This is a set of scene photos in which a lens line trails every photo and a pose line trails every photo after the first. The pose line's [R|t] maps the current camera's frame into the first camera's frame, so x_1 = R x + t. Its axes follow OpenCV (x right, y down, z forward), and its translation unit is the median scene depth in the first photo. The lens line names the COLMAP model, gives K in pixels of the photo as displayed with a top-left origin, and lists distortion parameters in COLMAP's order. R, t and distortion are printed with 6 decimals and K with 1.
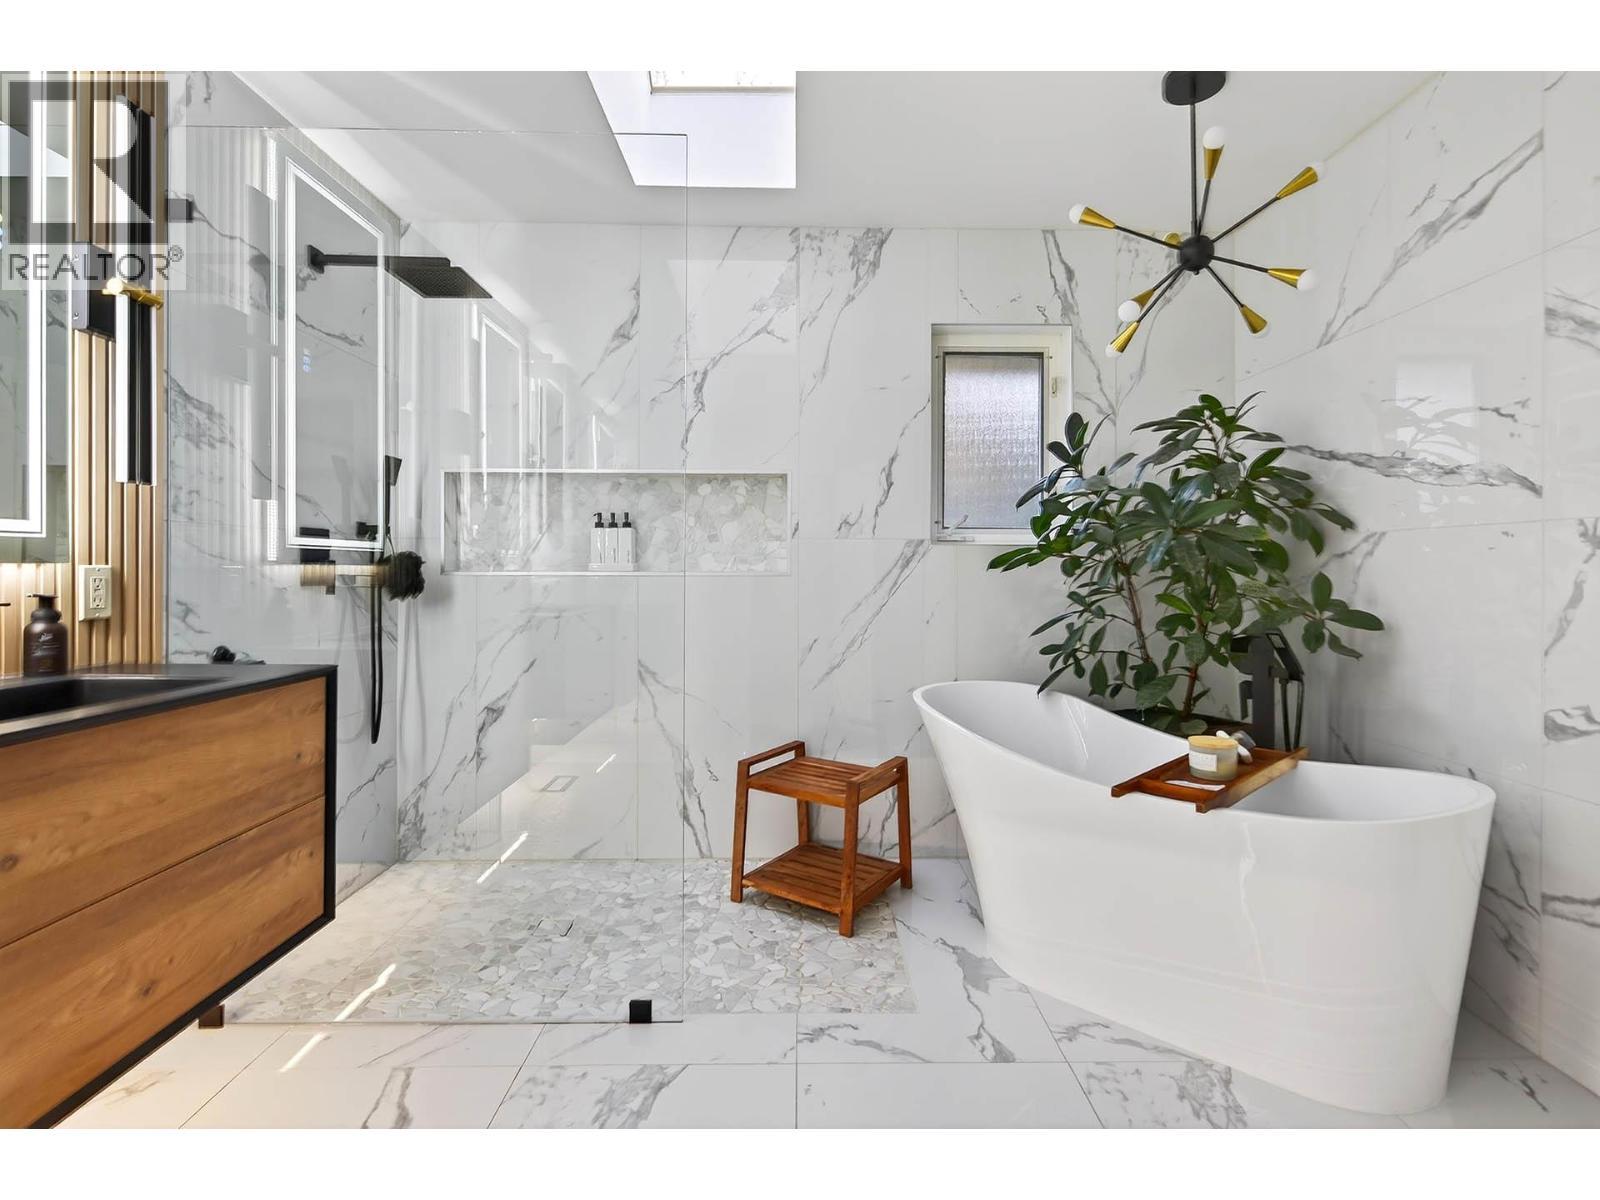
lens RADIAL K [[752.9, 0, 809.1], [0, 752.9, 576.7], [0, 0, 1]] dist [-0.000905, 0.000651]
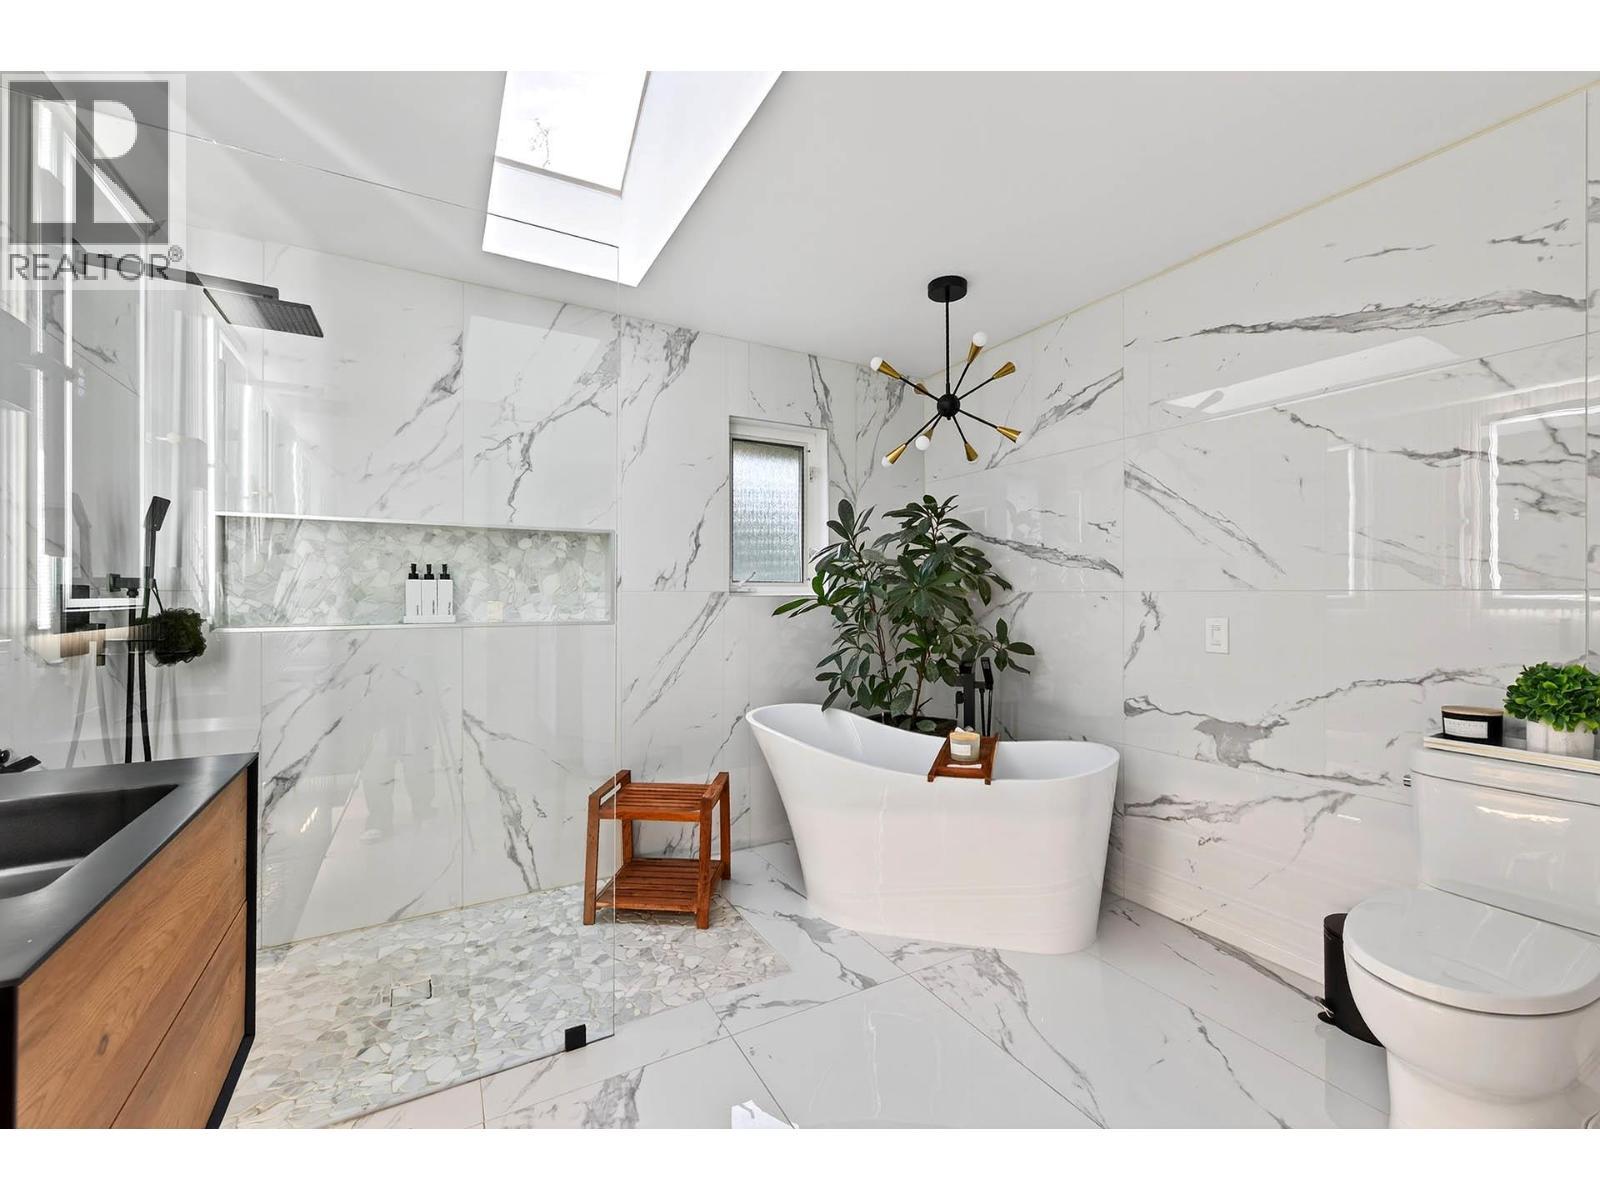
lens RADIAL K [[661.3, 0, 800.0], [0, 661.3, 600.0], [0, 0, 1]] dist [0.012124, -0.011087]
pose [[0.880628, -0.006105, 0.473769, -0.280545], [0.006827, 0.999977, 0.000196, -0.039947], [-0.473759, 0.003062, 0.880649, -0.002690]]
